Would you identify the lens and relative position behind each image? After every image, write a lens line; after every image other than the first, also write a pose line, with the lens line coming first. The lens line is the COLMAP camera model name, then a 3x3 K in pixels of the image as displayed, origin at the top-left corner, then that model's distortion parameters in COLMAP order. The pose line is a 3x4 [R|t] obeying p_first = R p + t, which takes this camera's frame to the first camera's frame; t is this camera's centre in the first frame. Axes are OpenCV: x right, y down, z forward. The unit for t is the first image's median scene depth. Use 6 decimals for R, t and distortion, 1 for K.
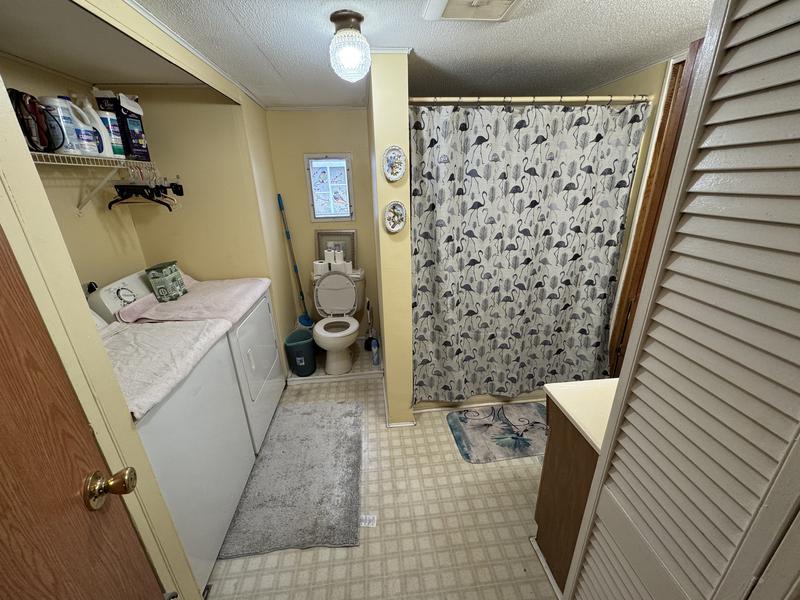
lens RADIAL K [[322.1, 0, 401.8], [0, 322.1, 301.7], [0, 0, 1]] dist [0.000110, 0.000025]
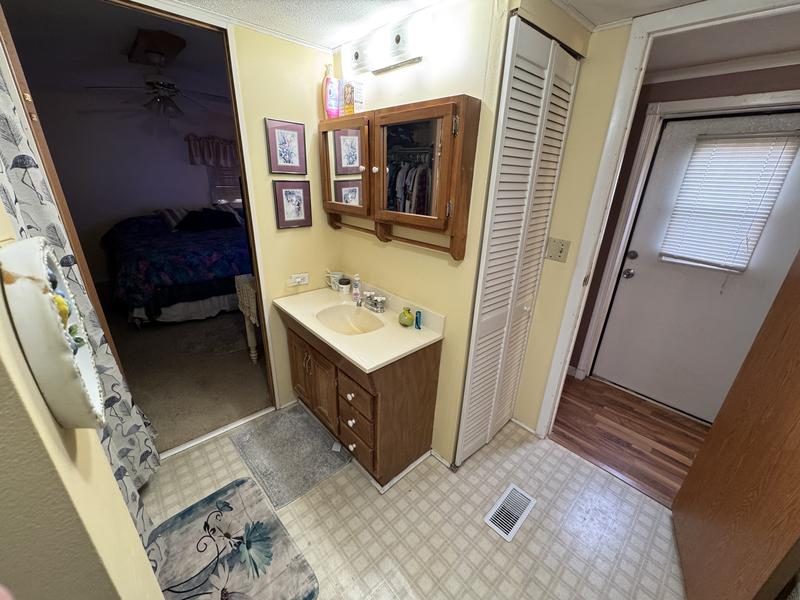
lens RADIAL K [[322.1, 0, 398.6], [0, 322.1, 299.5], [0, 0, 1]] dist [0.000110, 0.000025]
pose [[-0.596478, -0.293537, 0.747027, -0.204431], [0.262553, 0.808162, 0.527200, -0.285139], [-0.758472, 0.510598, -0.404982, 0.825320]]
